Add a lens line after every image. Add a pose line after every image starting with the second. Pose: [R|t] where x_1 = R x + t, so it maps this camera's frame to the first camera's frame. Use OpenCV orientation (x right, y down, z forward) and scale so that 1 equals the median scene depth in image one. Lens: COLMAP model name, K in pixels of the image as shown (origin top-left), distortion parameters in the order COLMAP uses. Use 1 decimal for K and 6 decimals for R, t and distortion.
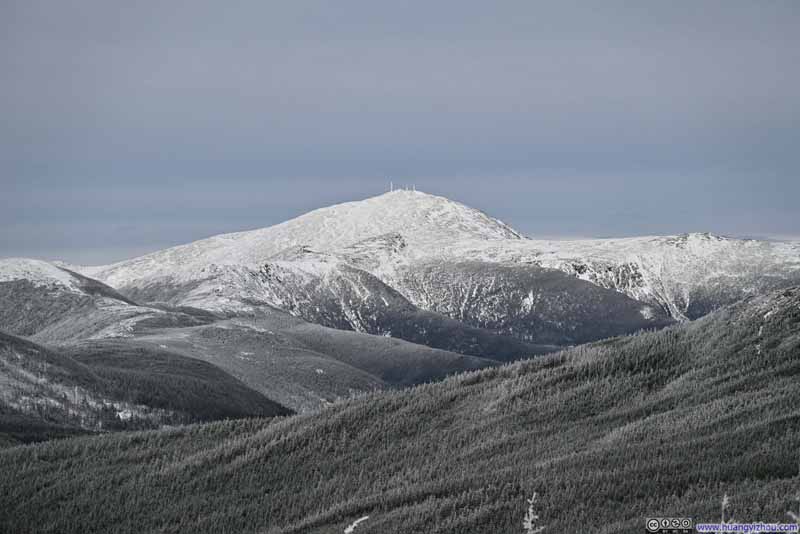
lens RADIAL K [[2851.1, 0, 400.7], [0, 2851.1, 266.3], [0, 0, 1]] dist [0.103209, 0.000000]
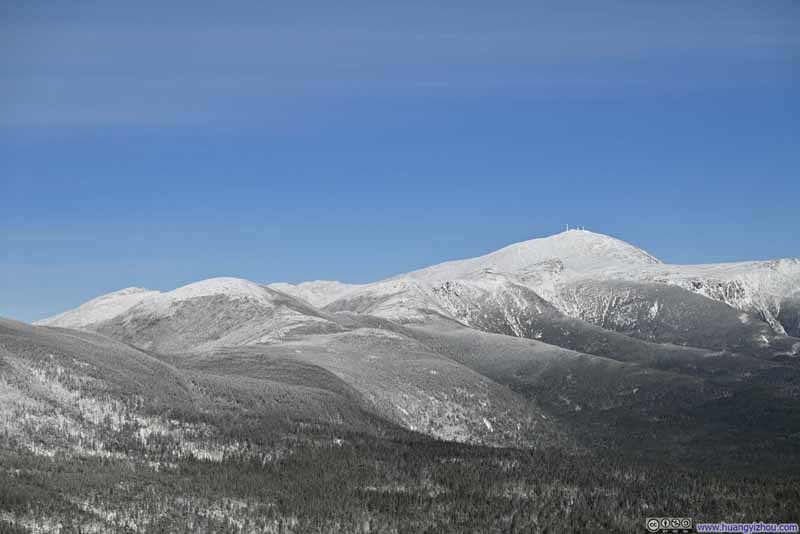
lens RADIAL K [[1695.9, 0, 408.8], [0, 1695.9, 268.7], [0, 0, 1]] dist [0.010039, 0.000000]
pose [[0.991938, -0.004297, -0.126651, 0.032266], [0.003023, 0.999943, -0.010246, 0.000980], [0.126687, 0.009781, 0.991894, 0.205178]]
